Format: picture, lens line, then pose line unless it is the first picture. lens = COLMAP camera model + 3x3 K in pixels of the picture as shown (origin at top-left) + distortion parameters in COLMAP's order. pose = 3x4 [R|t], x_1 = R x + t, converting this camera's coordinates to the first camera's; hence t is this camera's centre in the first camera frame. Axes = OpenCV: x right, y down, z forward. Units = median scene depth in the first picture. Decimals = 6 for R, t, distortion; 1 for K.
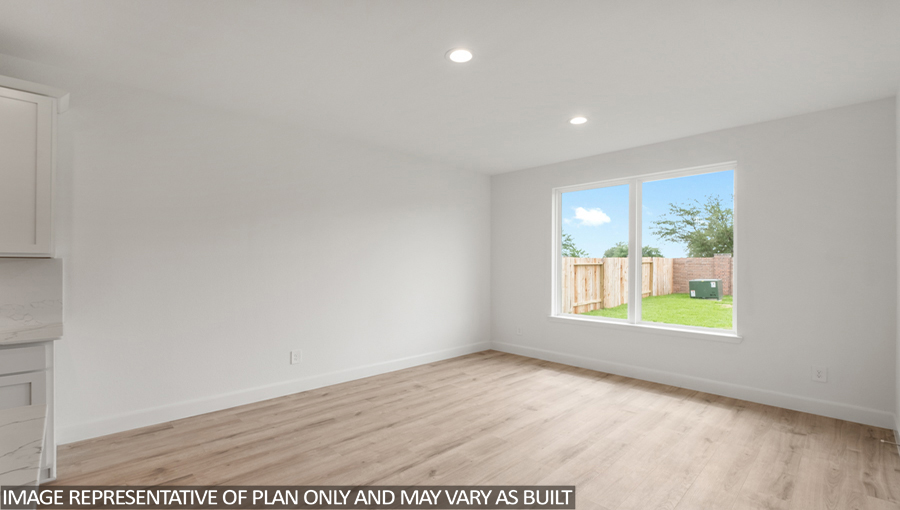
lens RADIAL K [[394.5, 0, 442.1], [0, 394.5, 258.8], [0, 0, 1]] dist [-0.010683, 0.000011]
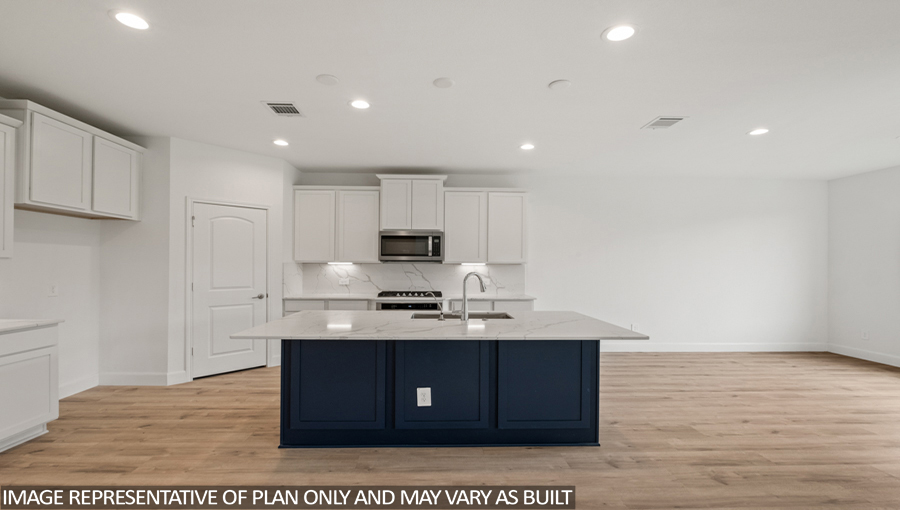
lens RADIAL K [[396.7, 0, 438.3], [0, 396.7, 262.2], [0, 0, 1]] dist [-0.008961, -0.000009]
pose [[0.732884, -0.001206, -0.680353, 0.133806], [0.001592, 0.999999, -0.000058, -0.008395], [0.680352, -0.001041, 0.732885, -0.748786]]
